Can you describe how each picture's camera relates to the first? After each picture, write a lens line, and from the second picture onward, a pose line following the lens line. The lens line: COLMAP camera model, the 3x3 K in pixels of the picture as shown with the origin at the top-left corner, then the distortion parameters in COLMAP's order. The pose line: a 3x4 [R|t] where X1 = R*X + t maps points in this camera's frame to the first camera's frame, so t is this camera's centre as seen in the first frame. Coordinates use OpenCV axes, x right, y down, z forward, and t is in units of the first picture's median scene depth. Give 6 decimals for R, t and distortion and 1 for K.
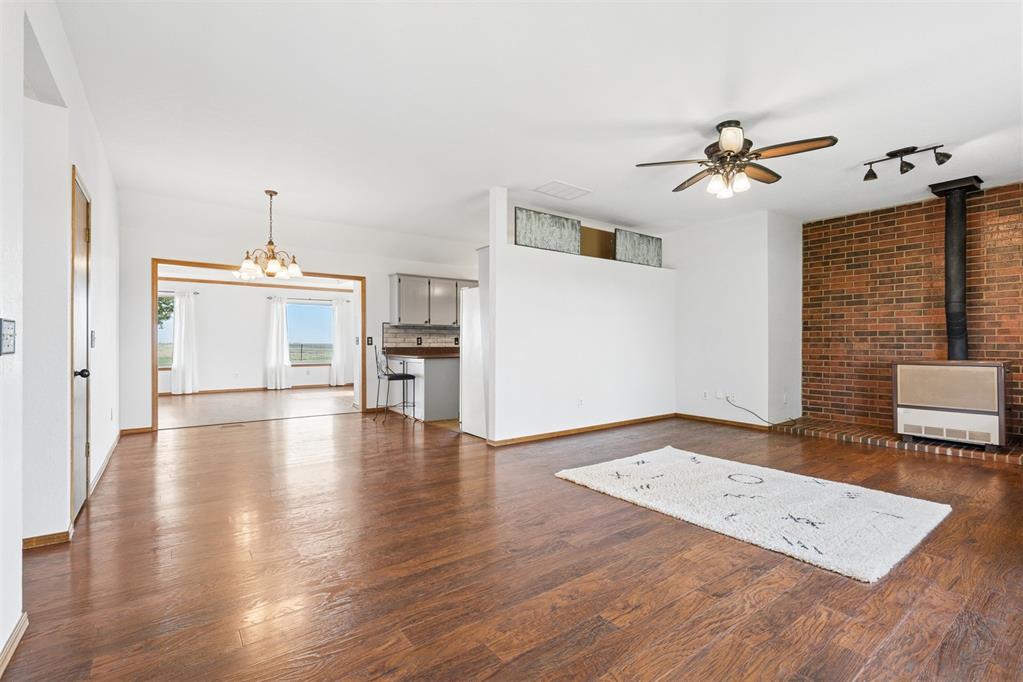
lens RADIAL K [[463.1, 0, 509.3], [0, 463.1, 340.0], [0, 0, 1]] dist [-0.001665, 0.000362]
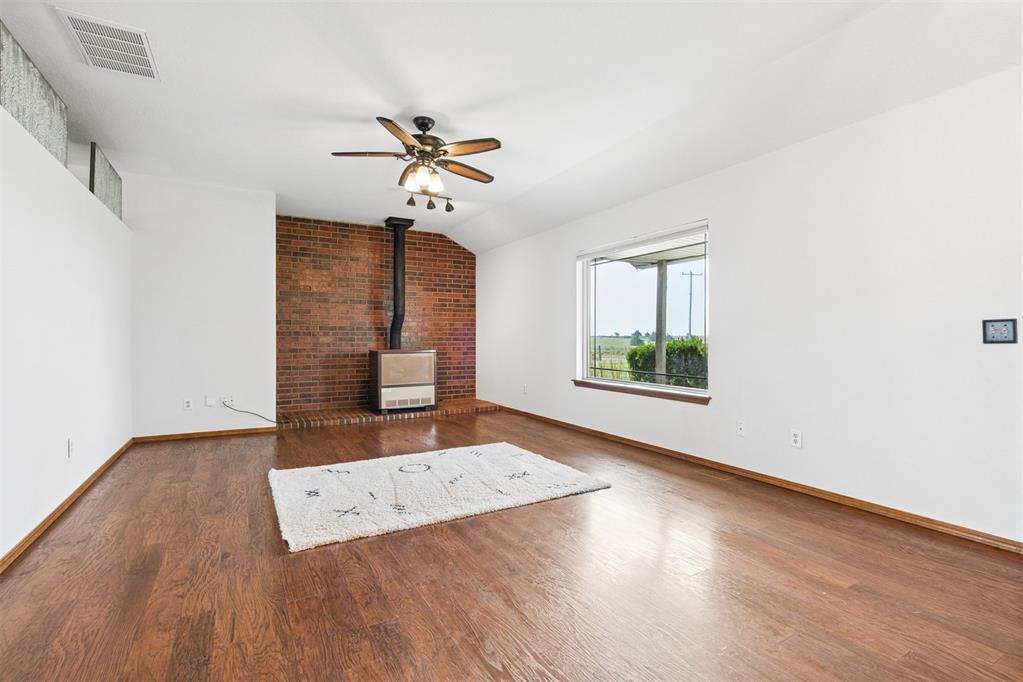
lens RADIAL K [[471.9, 0, 512.7], [0, 471.9, 336.7], [0, 0, 1]] dist [-0.002970, -0.000193]
pose [[0.111980, -0.000436, 0.993710, -0.289811], [-0.007325, 0.999972, 0.001264, 0.001684], [-0.993683, -0.007420, 0.111974, 0.377512]]
